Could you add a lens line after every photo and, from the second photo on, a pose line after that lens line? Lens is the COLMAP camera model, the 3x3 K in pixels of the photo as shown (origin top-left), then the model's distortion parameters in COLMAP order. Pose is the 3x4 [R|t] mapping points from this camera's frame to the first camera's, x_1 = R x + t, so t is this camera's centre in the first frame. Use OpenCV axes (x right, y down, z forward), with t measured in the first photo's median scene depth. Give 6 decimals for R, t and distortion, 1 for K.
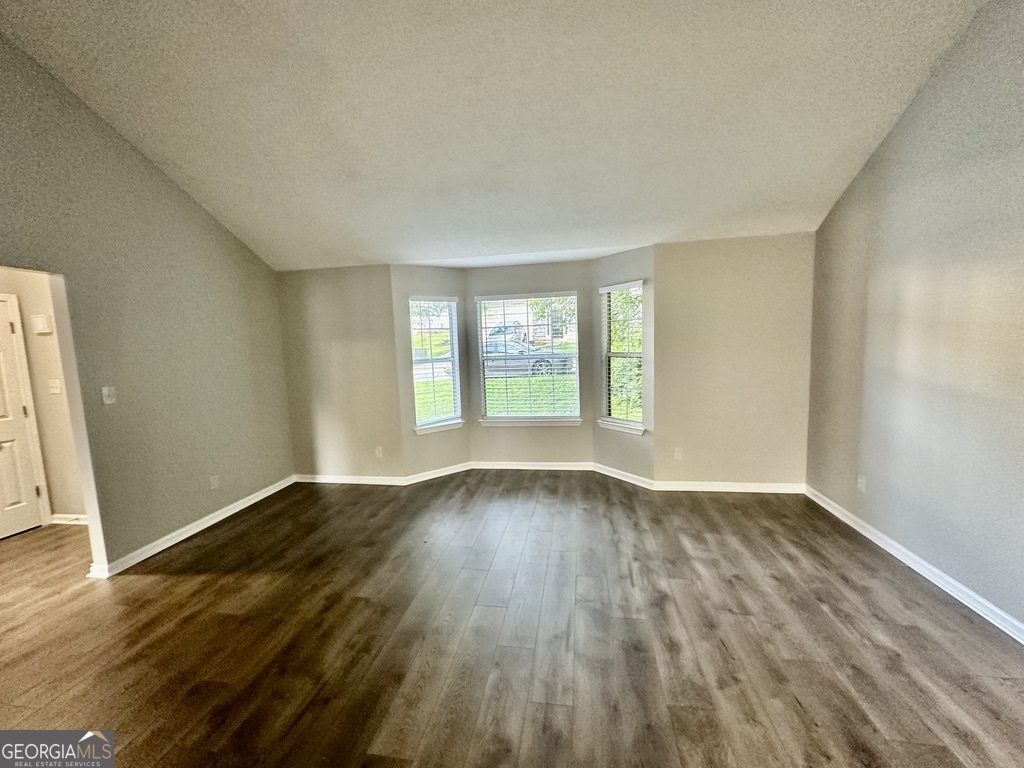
lens RADIAL K [[409.6, 0, 513.4], [0, 409.6, 384.2], [0, 0, 1]] dist [-0.001694, 0.000516]
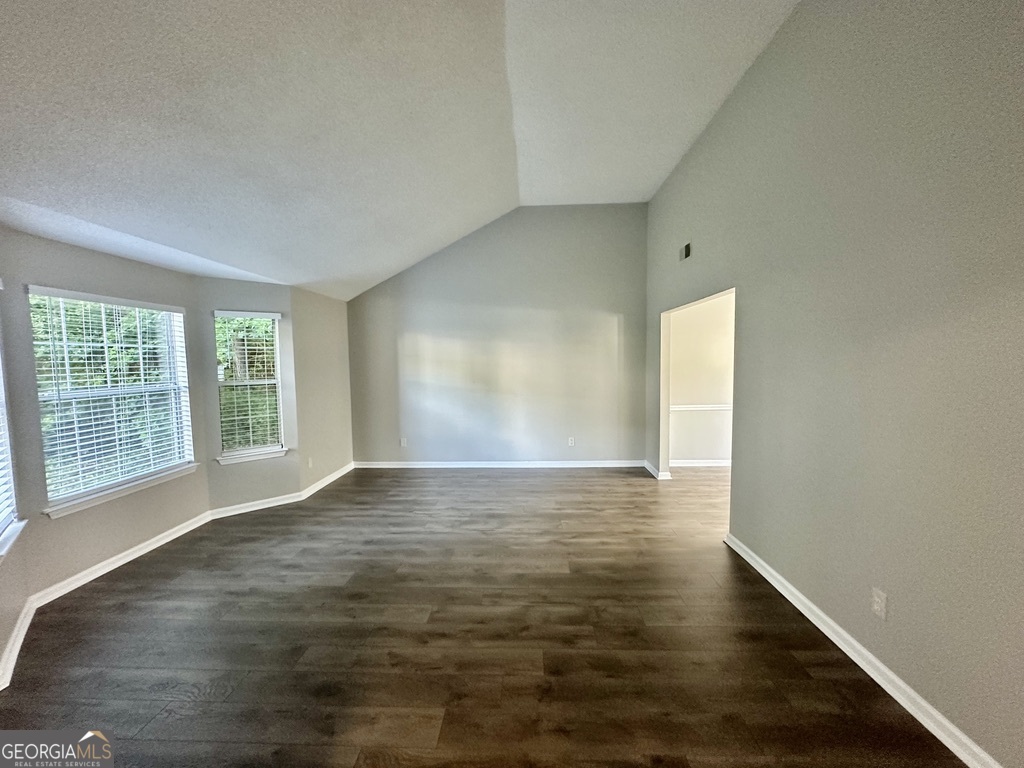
lens RADIAL K [[409.6, 0, 511.6], [0, 409.6, 383.6], [0, 0, 1]] dist [-0.001694, 0.000516]
pose [[-0.121245, -0.016069, 0.992493, -1.073980], [0.124505, 0.991726, 0.031266, -0.029057], [-0.984783, 0.127361, -0.118241, 0.675529]]
